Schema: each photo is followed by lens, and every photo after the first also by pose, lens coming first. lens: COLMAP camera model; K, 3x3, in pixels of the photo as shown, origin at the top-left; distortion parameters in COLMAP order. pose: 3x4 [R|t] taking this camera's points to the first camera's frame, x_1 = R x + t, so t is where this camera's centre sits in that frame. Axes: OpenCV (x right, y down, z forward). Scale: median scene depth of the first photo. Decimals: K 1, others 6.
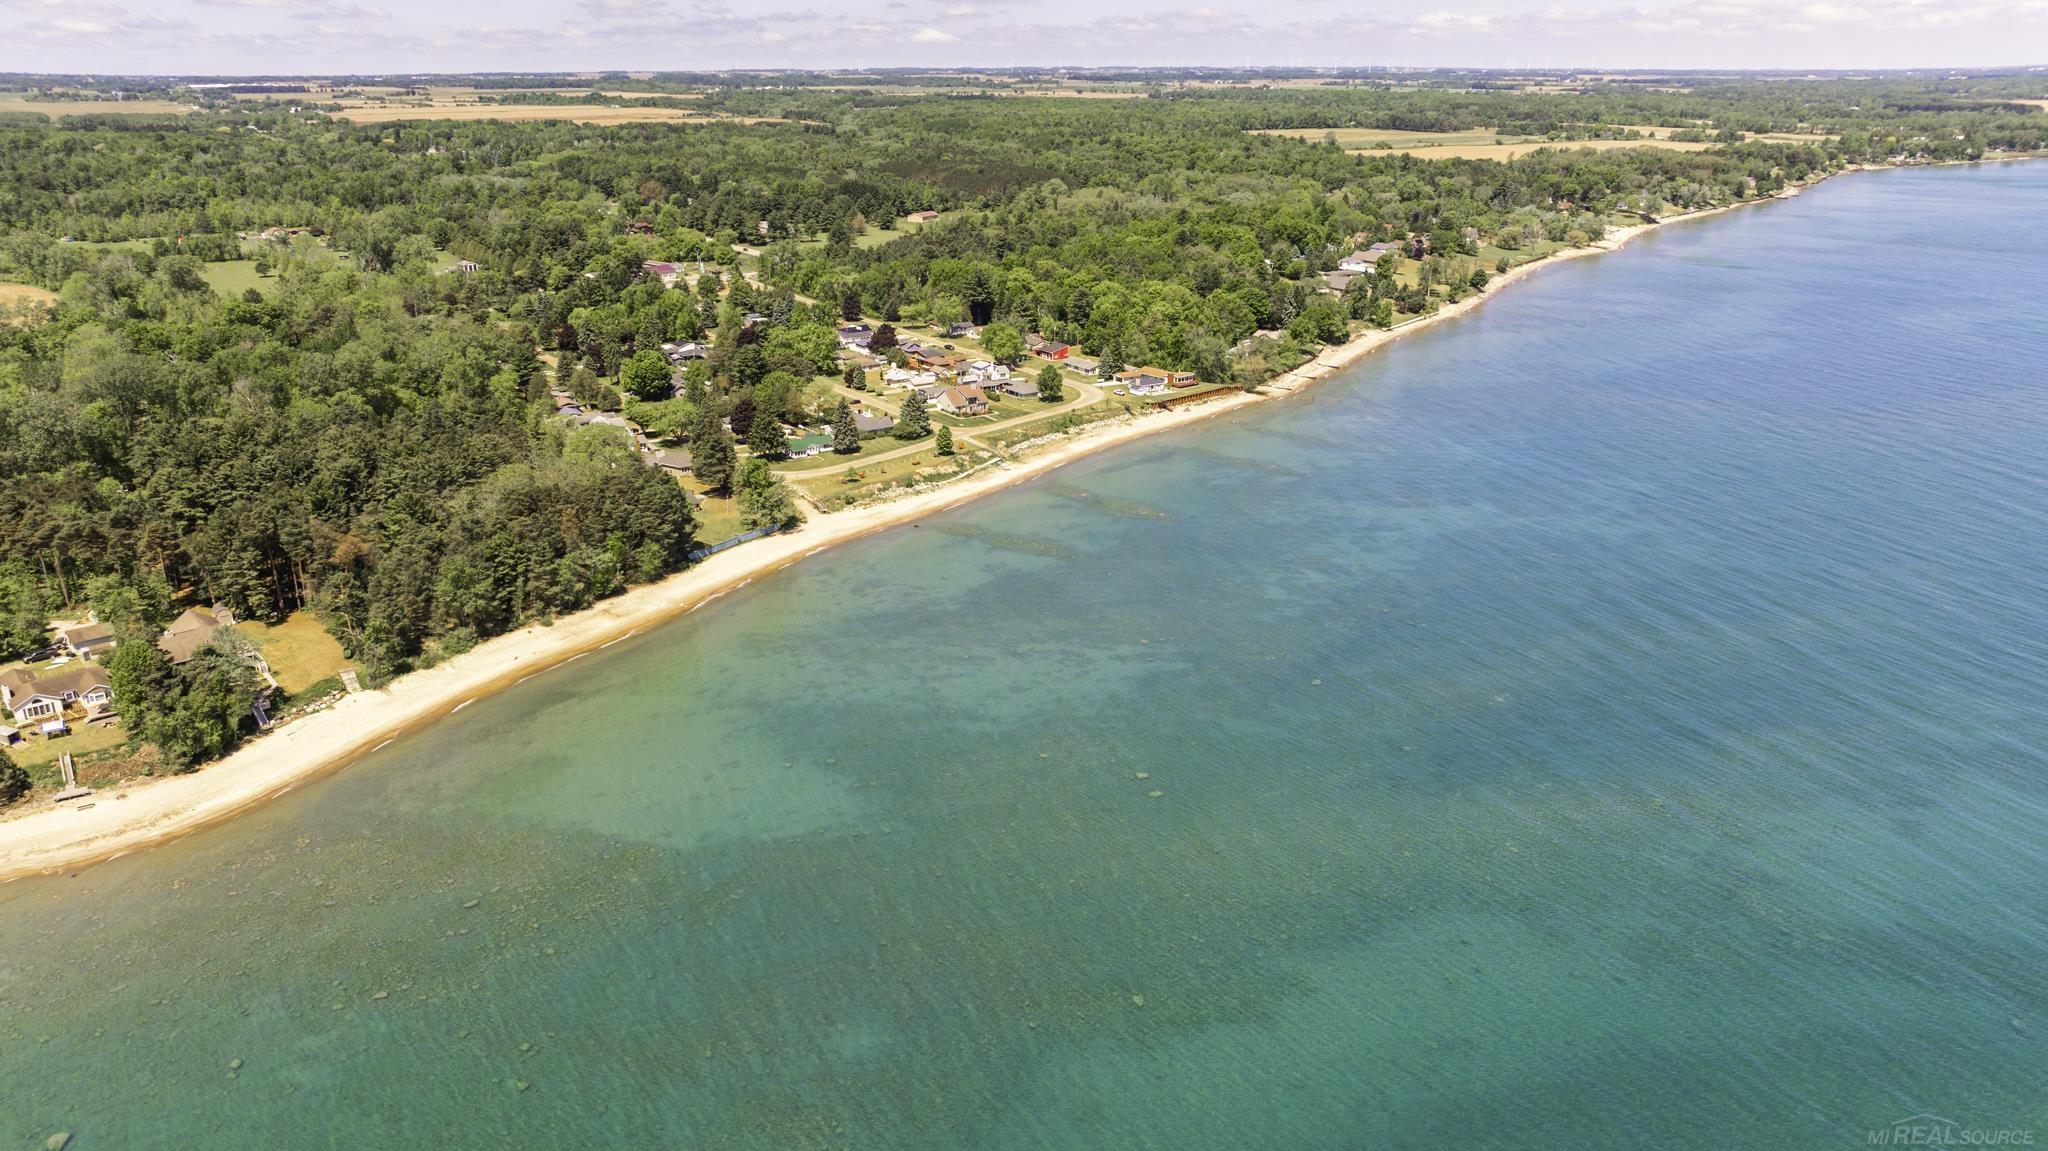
lens RADIAL K [[1427.2, 0, 1024.0], [0, 1427.2, 575.5], [0, 0, 1]] dist [-0.037633, 0.022195]
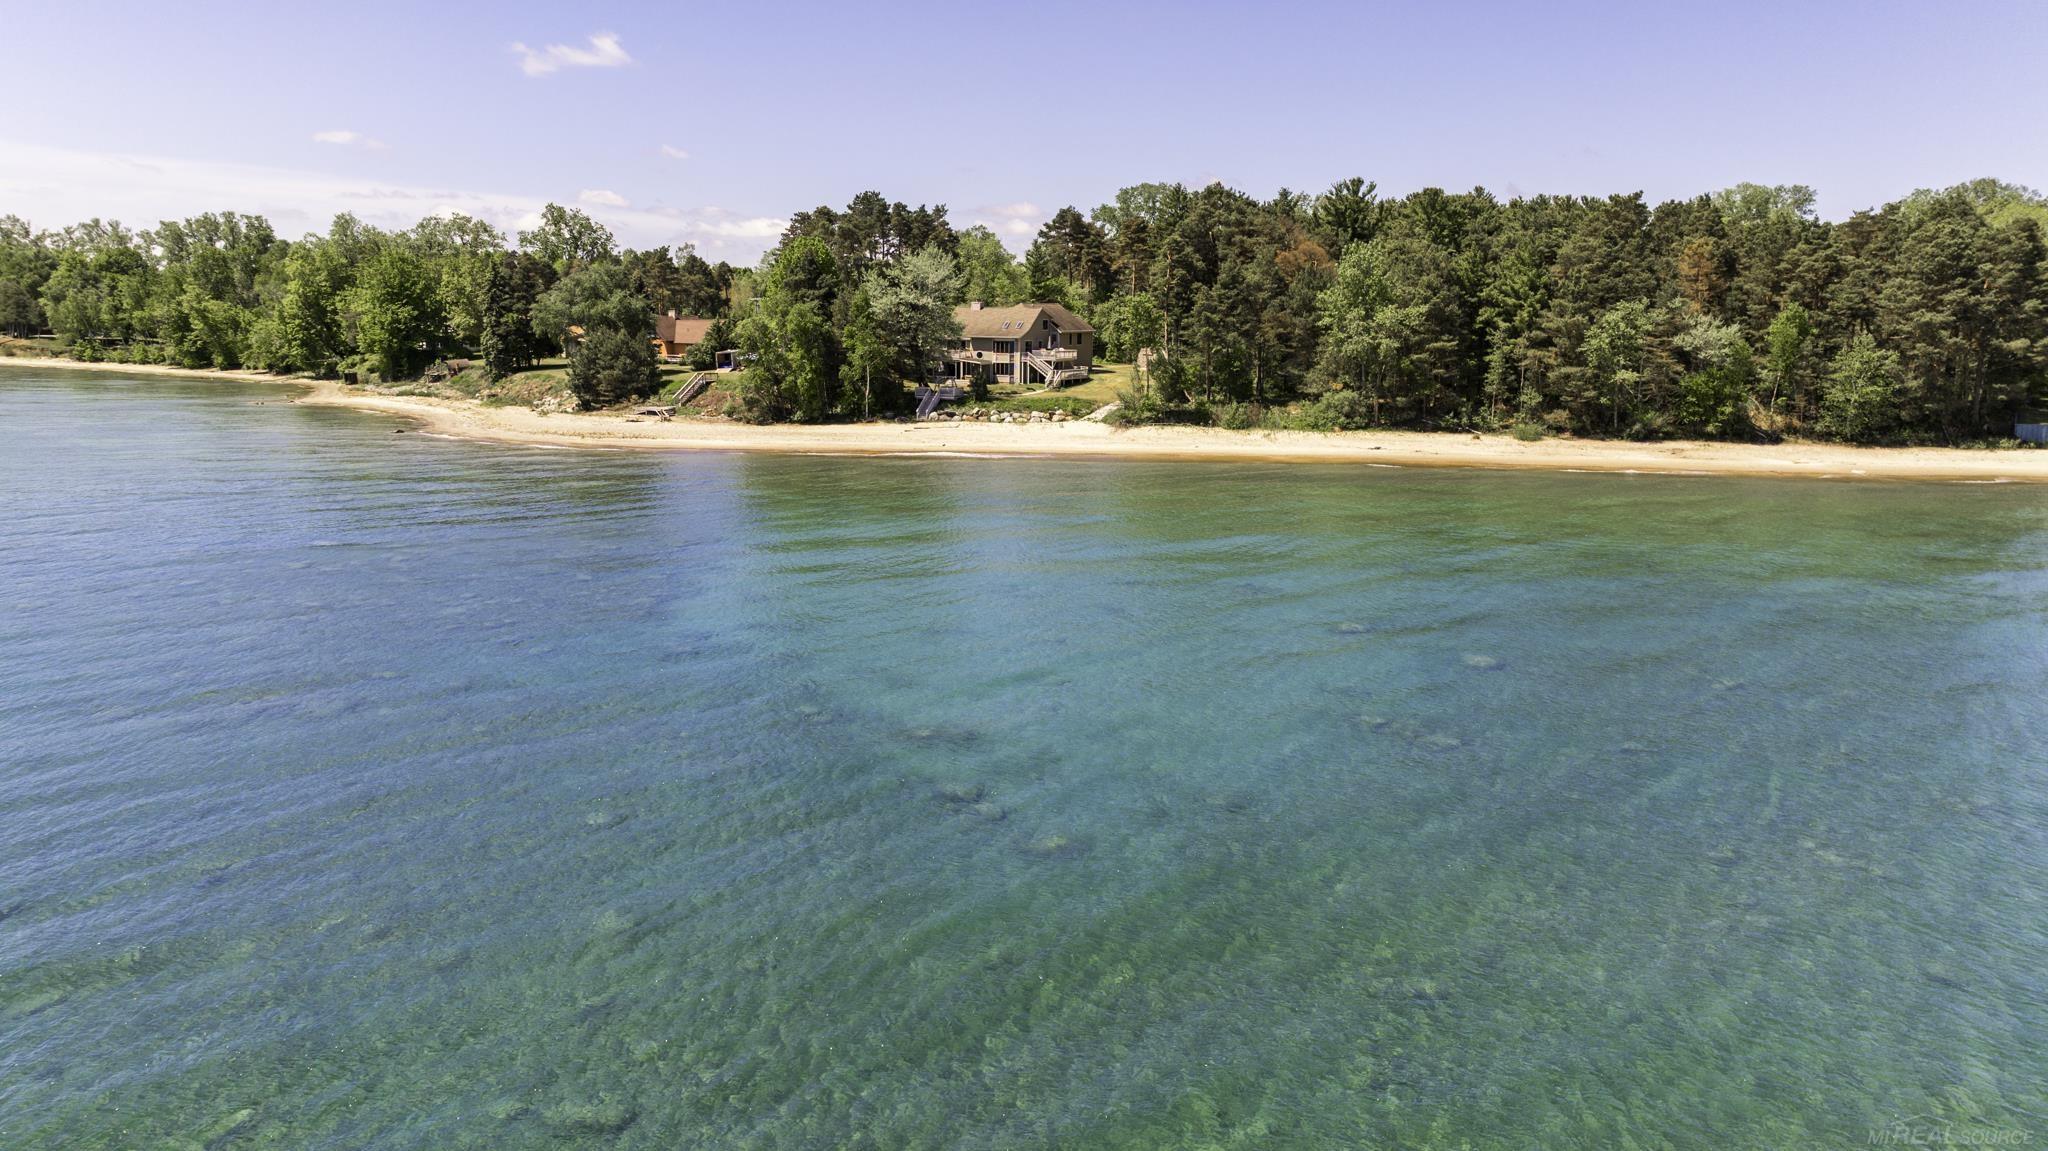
lens RADIAL K [[1427.2, 0, 1024.0], [0, 1427.2, 575.5], [0, 0, 1]] dist [-0.037633, 0.022195]
pose [[0.368480, 0.180234, -0.911997, 0.038174], [-0.311919, 0.948126, 0.061347, 0.110323], [0.875745, 0.261864, 0.405584, 0.749734]]
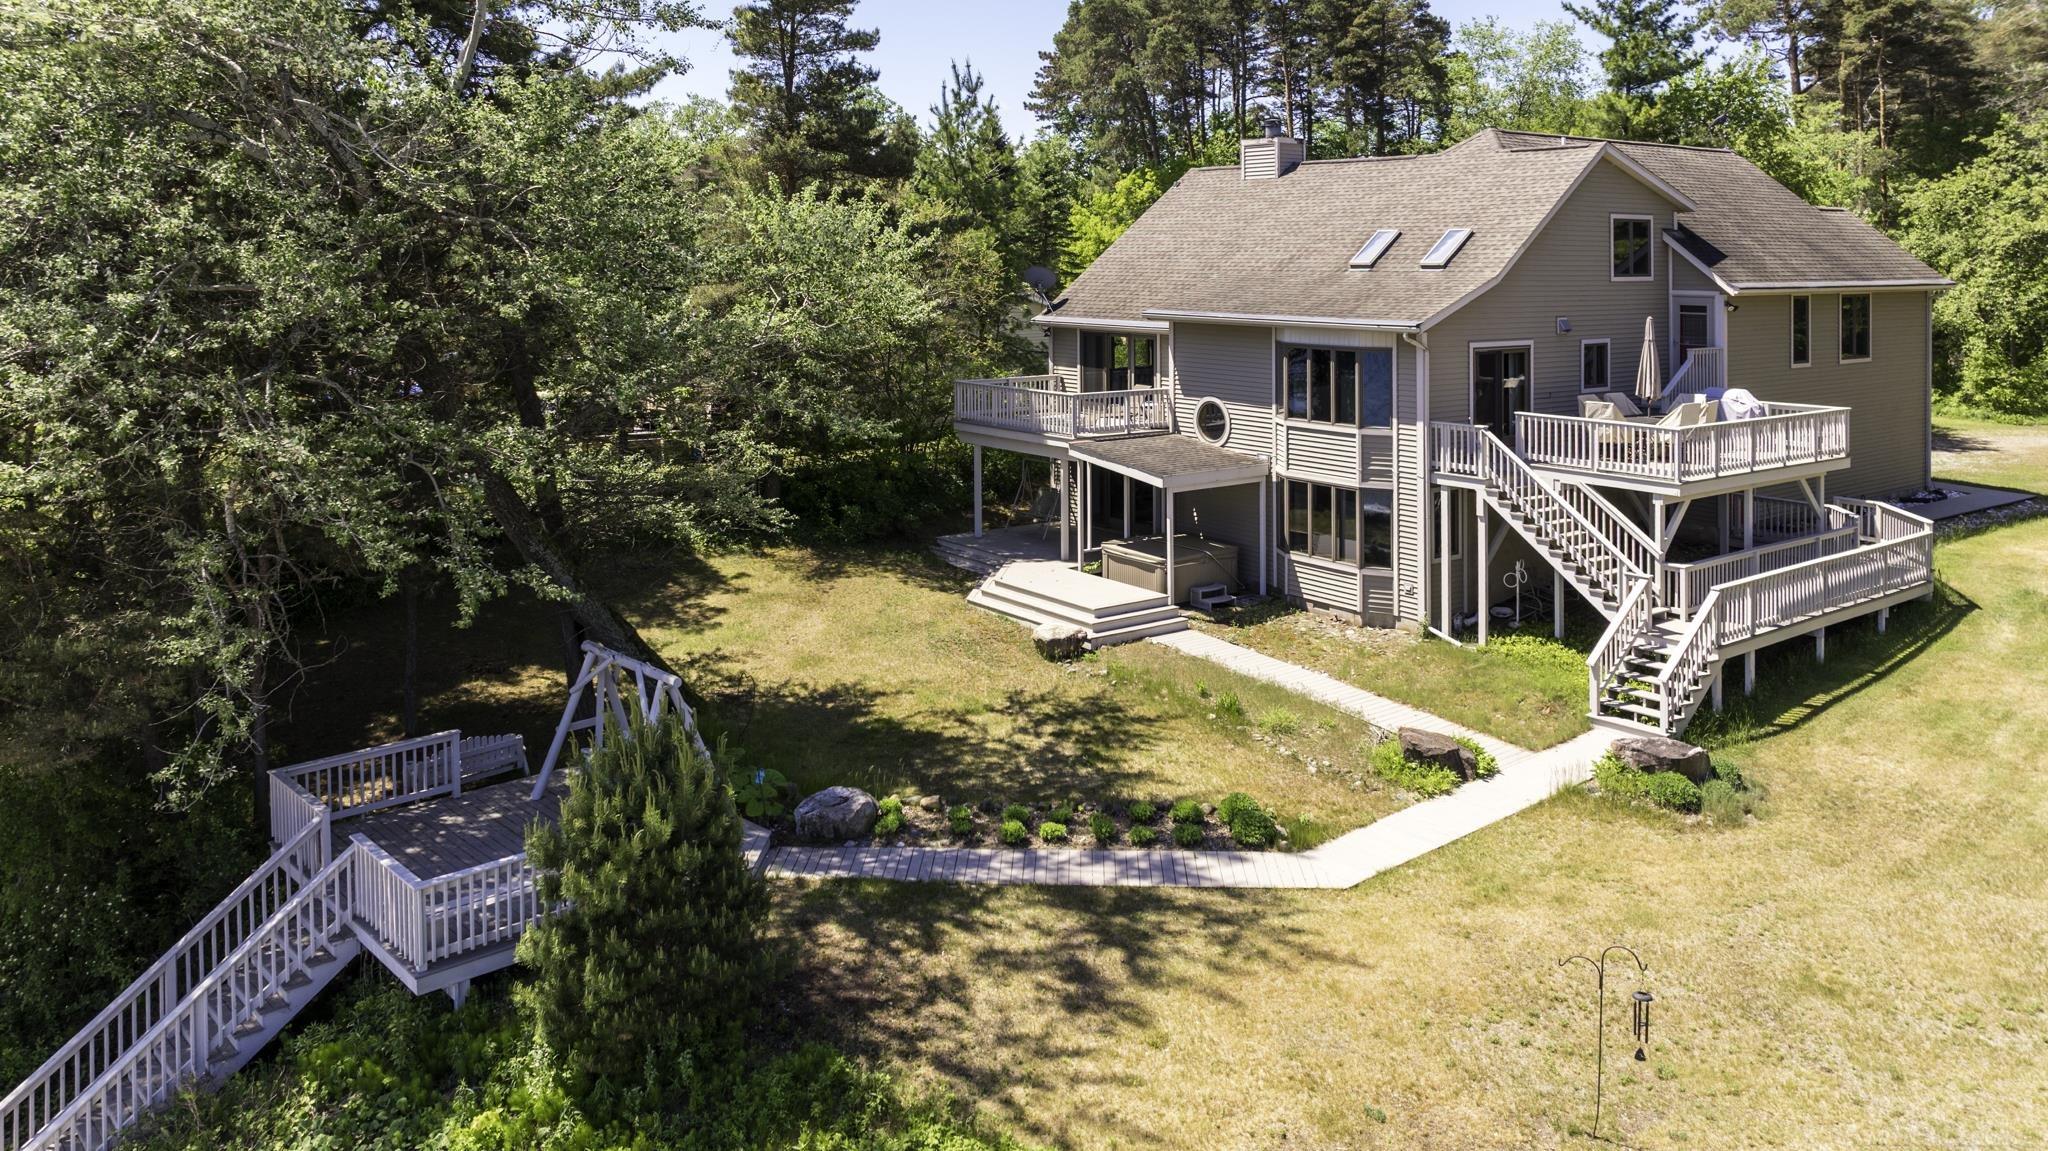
lens RADIAL K [[1481.8, 0, 1029.9], [0, 1481.8, 254.9], [0, 0, 1]] dist [-0.031966, -0.002035]
pose [[-0.073501, 0.002163, -0.997293, -0.447759], [-0.324524, 0.945521, 0.025968, 0.052286], [0.943017, 0.325554, -0.068795, 0.952932]]
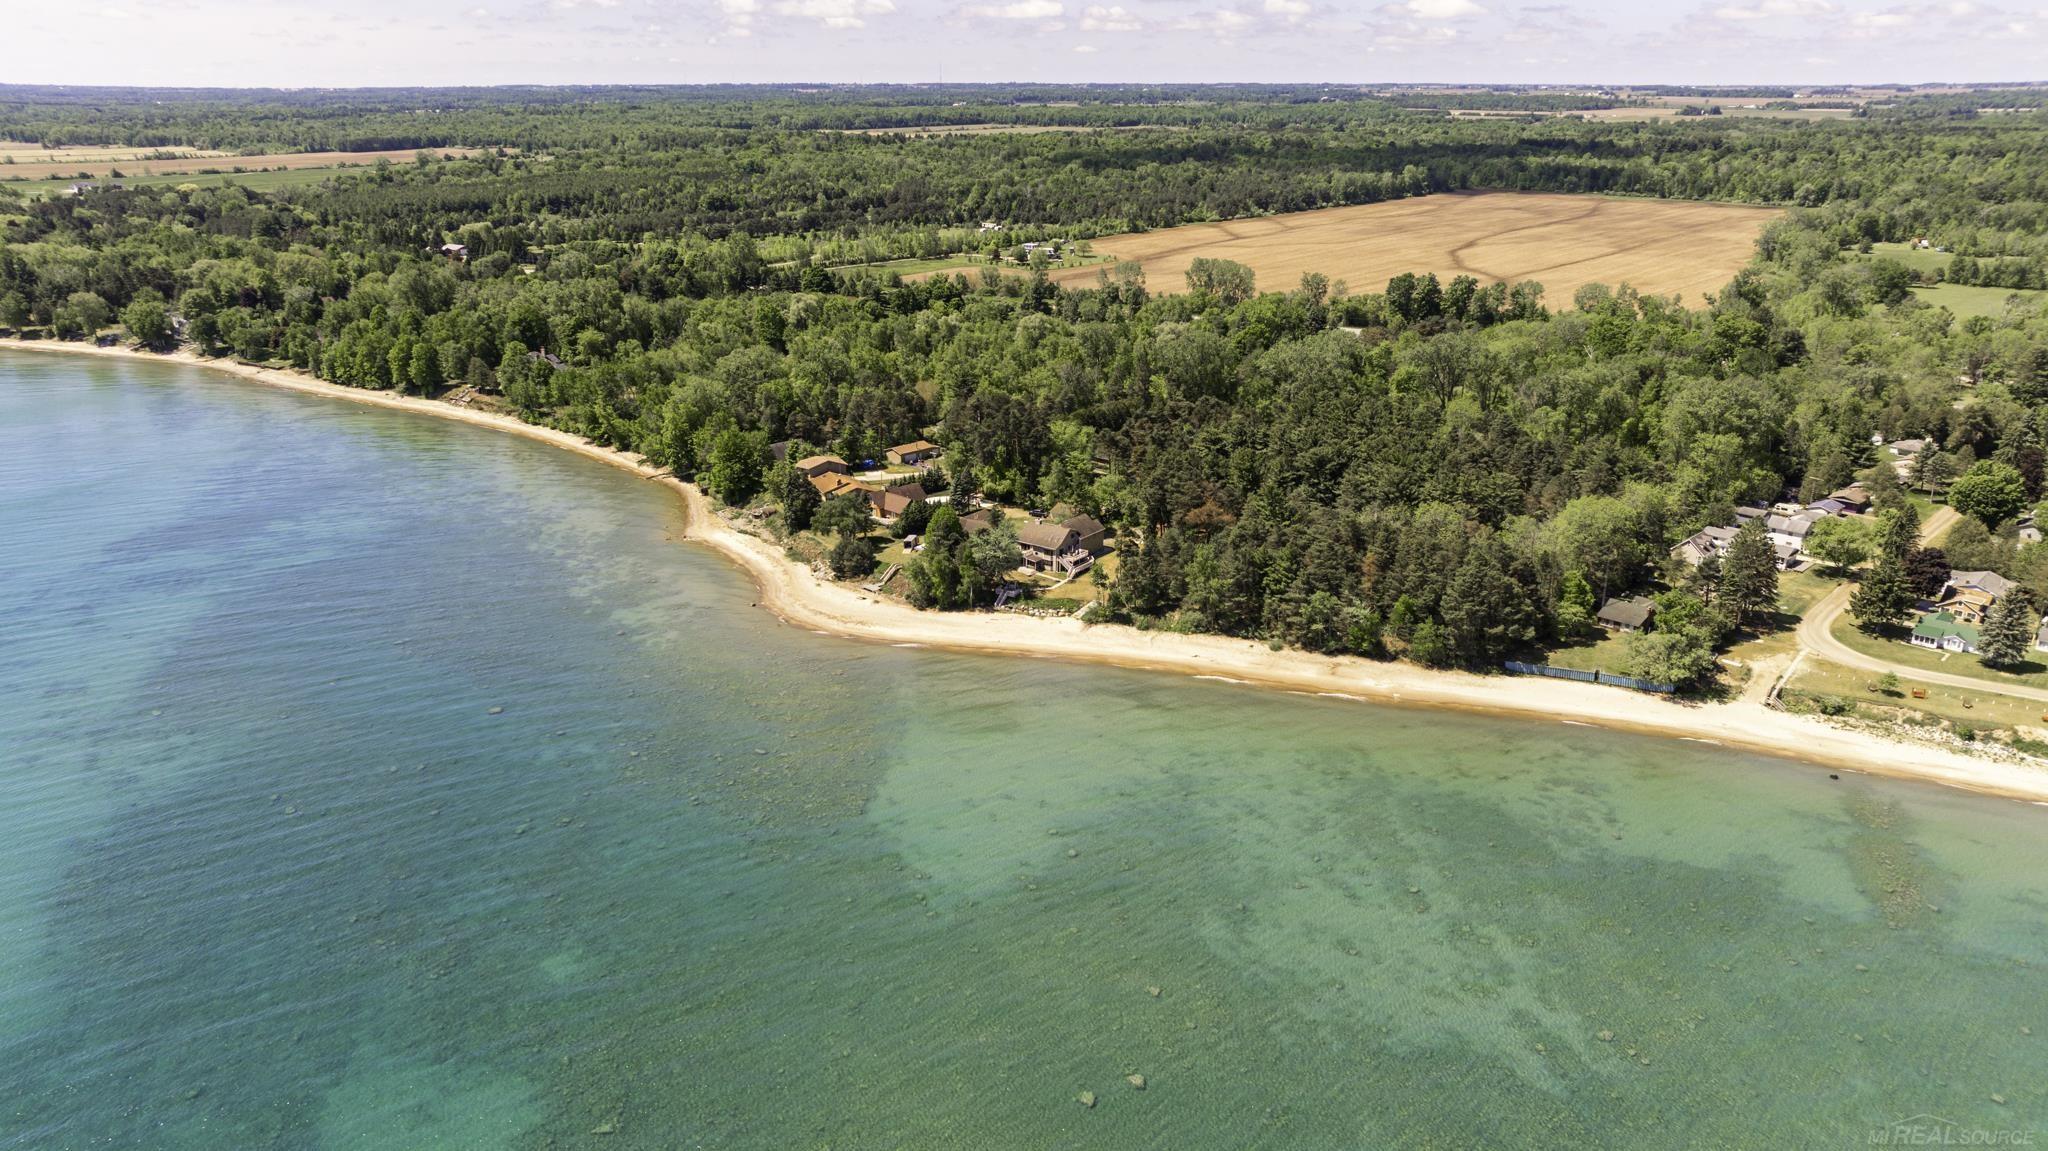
lens RADIAL K [[1427.2, 0, 1024.0], [0, 1427.2, 575.5], [0, 0, 1]] dist [-0.037633, 0.022195]
pose [[0.214977, 0.321614, -0.922144, 0.561435], [-0.324163, 0.914188, 0.243268, -0.212036], [0.921251, 0.246628, 0.300785, 0.592170]]
